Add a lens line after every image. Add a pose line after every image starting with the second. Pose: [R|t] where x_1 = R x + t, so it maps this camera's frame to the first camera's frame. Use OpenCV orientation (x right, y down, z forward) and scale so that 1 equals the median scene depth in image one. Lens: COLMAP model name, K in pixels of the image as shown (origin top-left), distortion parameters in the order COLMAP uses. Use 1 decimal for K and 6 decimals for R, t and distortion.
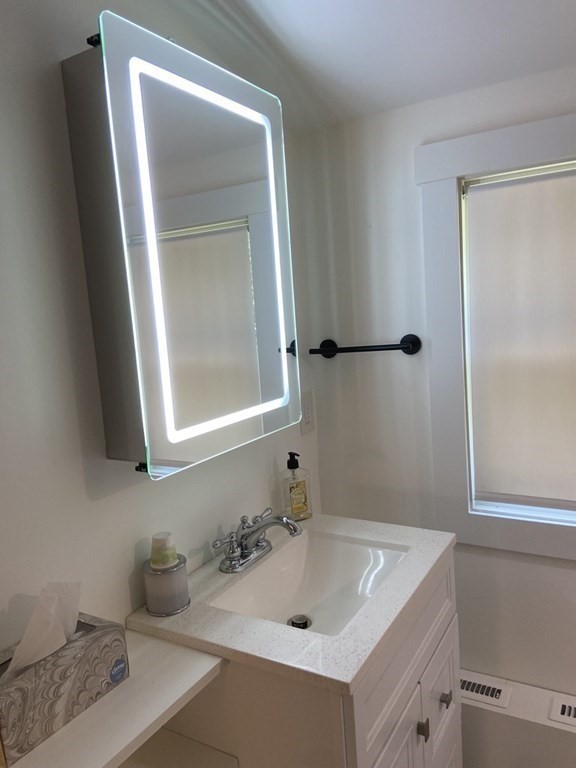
lens RADIAL K [[578.3, 0, 286.6], [0, 578.3, 386.1], [0, 0, 1]] dist [0.054955, -0.086312]
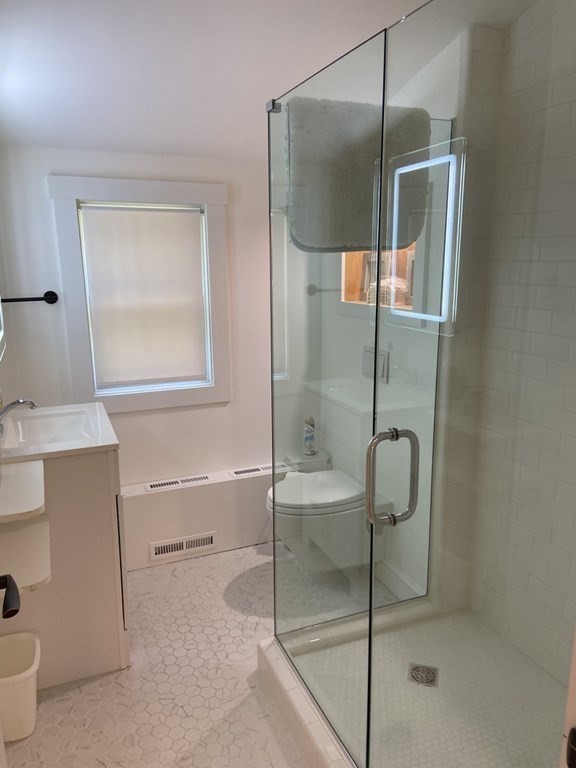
lens RADIAL K [[578.3, 0, 288.1], [0, 578.3, 384.4], [0, 0, 1]] dist [0.054955, -0.086312]
pose [[0.587612, -0.099058, 0.803056, -0.749862], [0.073987, 0.994898, 0.068584, 0.109367], [-0.805753, 0.019114, 0.591943, -0.487460]]
